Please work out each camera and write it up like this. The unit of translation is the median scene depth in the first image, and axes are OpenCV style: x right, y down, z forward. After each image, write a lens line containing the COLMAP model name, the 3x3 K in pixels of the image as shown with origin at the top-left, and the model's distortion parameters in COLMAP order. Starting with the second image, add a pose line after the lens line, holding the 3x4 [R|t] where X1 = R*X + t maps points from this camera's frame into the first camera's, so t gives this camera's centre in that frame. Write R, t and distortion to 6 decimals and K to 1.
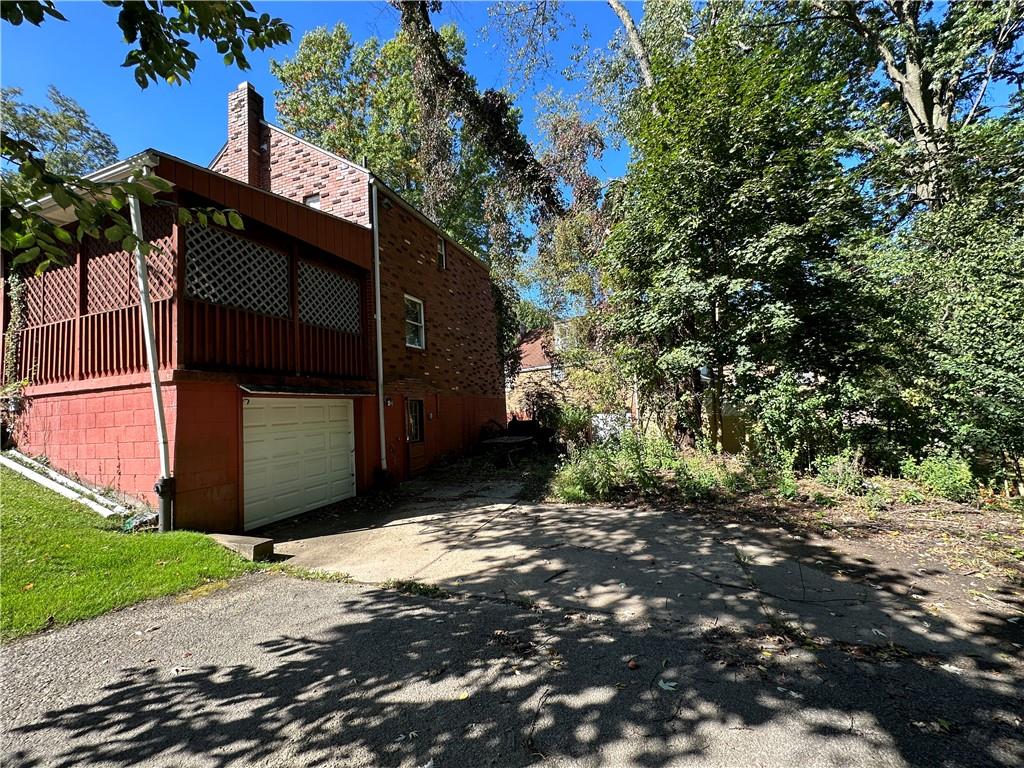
lens RADIAL K [[410.6, 0, 513.5], [0, 410.6, 389.1], [0, 0, 1]] dist [0.010220, -0.000304]
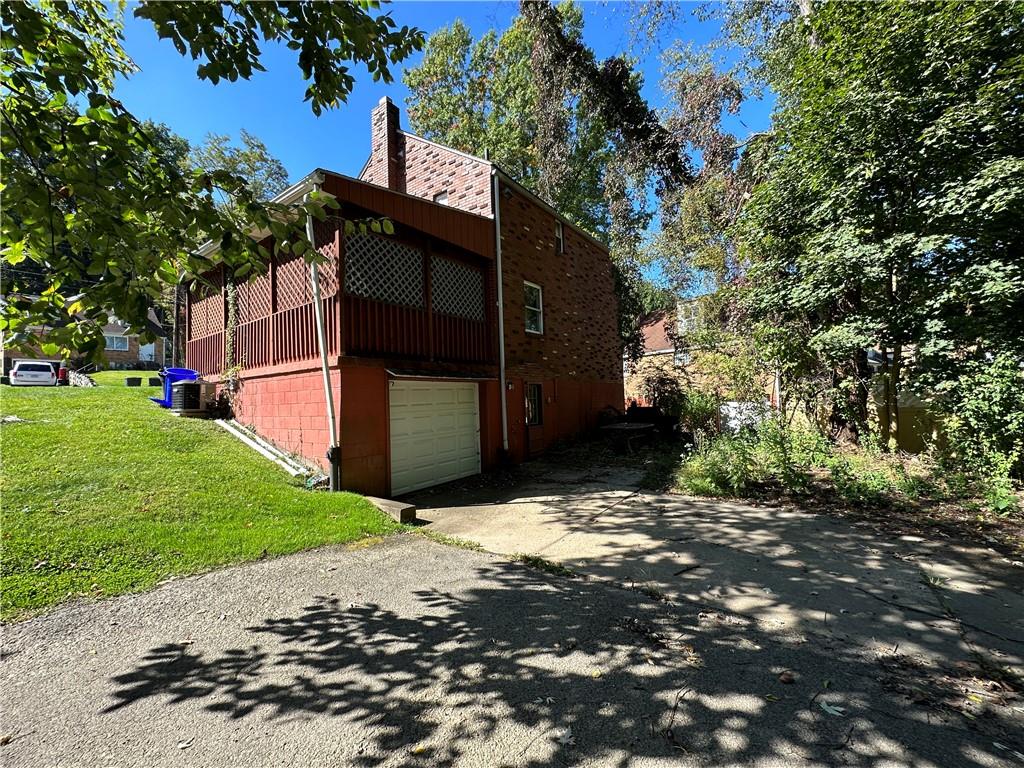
lens RADIAL K [[410.6, 0, 511.0], [0, 410.6, 389.9], [0, 0, 1]] dist [0.010220, -0.000304]
pose [[0.963698, 0.012191, -0.266717, -0.025694], [-0.002534, 0.999330, 0.036522, 0.004397], [0.266983, -0.034520, 0.963083, -0.003387]]
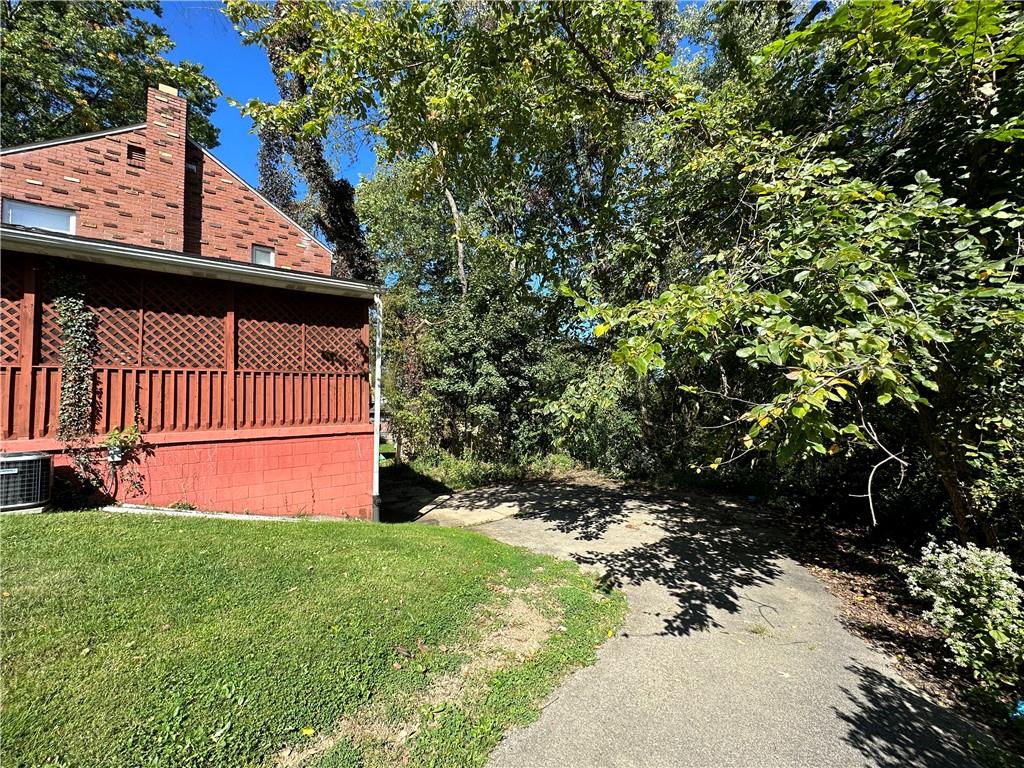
lens RADIAL K [[410.6, 0, 508.6], [0, 410.6, 382.9], [0, 0, 1]] dist [0.010220, -0.000304]
pose [[0.540950, 0.083161, 0.836933, -1.570186], [-0.045085, 0.996536, -0.069879, -0.096693], [-0.839846, 0.000068, 0.542825, -0.206734]]
